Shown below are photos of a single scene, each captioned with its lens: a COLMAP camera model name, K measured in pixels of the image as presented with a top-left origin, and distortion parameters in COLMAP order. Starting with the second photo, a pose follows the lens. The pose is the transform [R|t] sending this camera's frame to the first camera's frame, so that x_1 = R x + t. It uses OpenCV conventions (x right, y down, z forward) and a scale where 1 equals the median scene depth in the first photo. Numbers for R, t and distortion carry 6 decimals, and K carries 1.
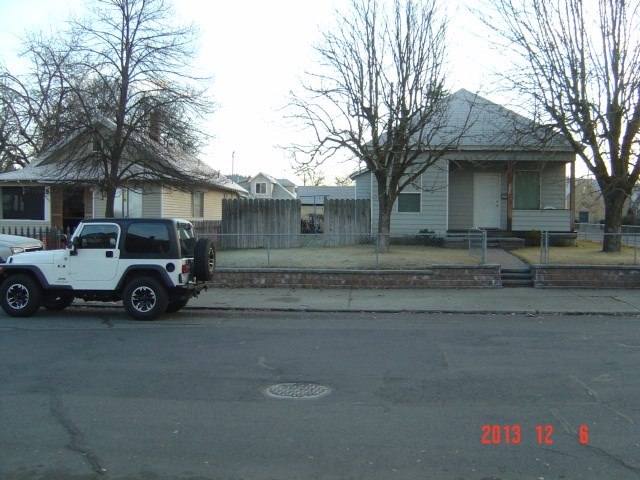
lens RADIAL K [[749.6, 0, 320.4], [0, 749.6, 239.4], [0, 0, 1]] dist [-0.110938, 0.000000]
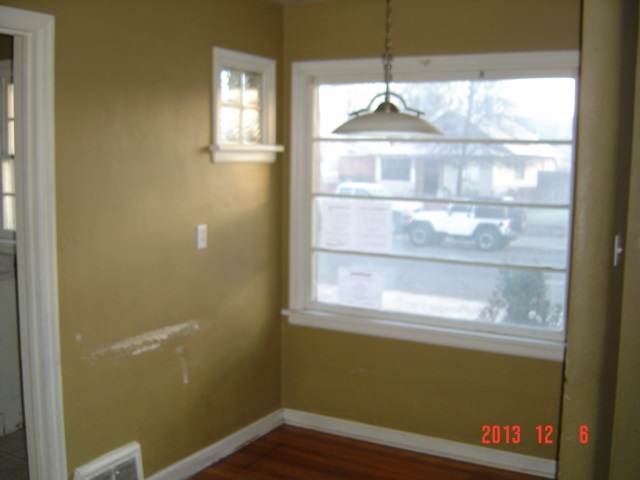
lens RADIAL K [[749.6, 0, 320.2], [0, 749.6, 240.0], [0, 0, 1]] dist [-0.110938, 0.000000]
pose [[0.909801, 0.049194, -0.412119, 0.152063], [-0.016656, 0.996479, 0.082177, -0.067013], [0.414710, -0.067900, 0.907417, -0.856229]]
